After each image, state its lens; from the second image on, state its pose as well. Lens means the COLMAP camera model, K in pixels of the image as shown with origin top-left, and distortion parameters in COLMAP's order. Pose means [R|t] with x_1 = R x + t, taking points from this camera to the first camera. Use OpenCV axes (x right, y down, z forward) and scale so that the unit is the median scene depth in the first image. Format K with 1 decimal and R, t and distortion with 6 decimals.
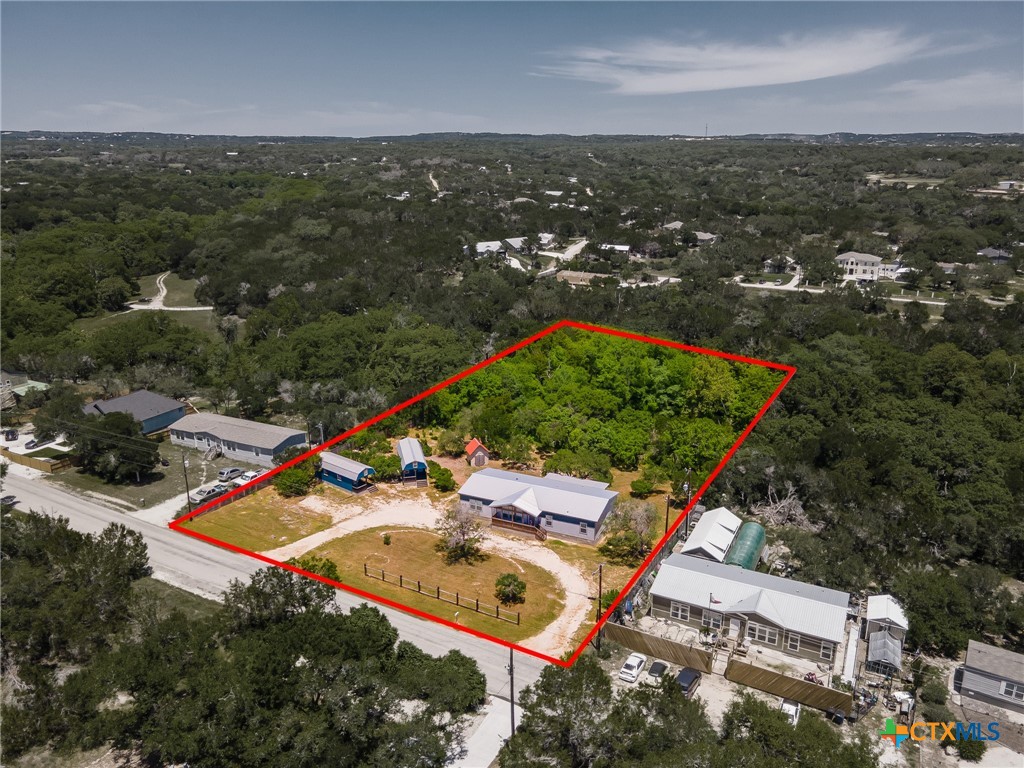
lens RADIAL K [[775.8, 0, 512.0], [0, 775.8, 384.0], [0, 0, 1]] dist [-0.001394, 0.060239]
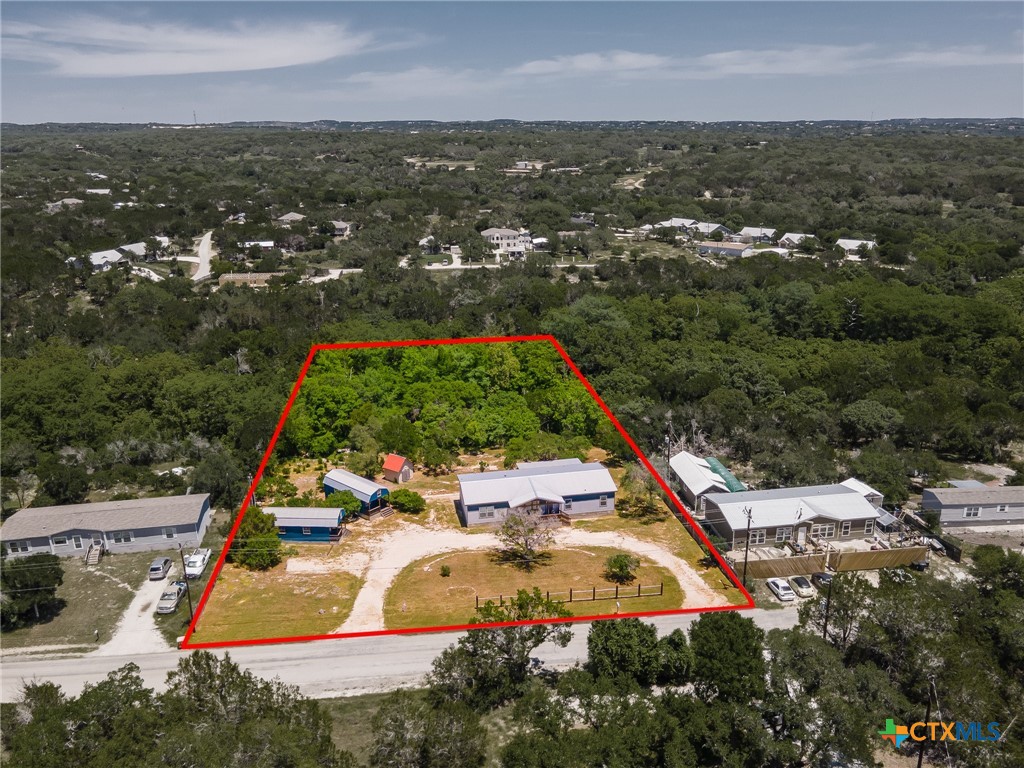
lens RADIAL K [[802.0, 0, 512.0], [0, 802.0, 384.0], [0, 0, 1]] dist [-0.004294, 0.008085]
pose [[0.814563, -0.186702, 0.549208, -0.204369], [0.183708, 0.981083, 0.061050, -0.019613], [-0.550217, 0.051165, 0.833452, 0.061933]]
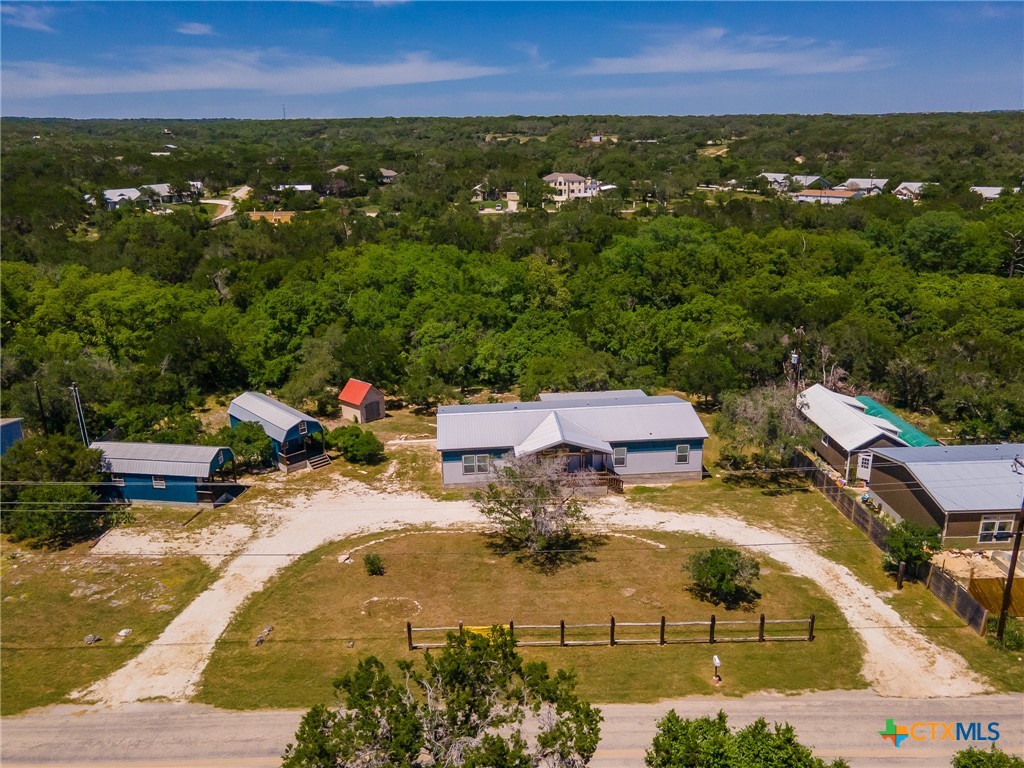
lens RADIAL K [[775.8, 0, 512.0], [0, 775.8, 384.0], [0, 0, 1]] dist [-0.001394, 0.060239]
pose [[0.867166, -0.167380, 0.469049, -0.104742], [0.162326, 0.985391, 0.051531, 0.029598], [-0.470822, 0.031453, 0.881667, 0.195644]]
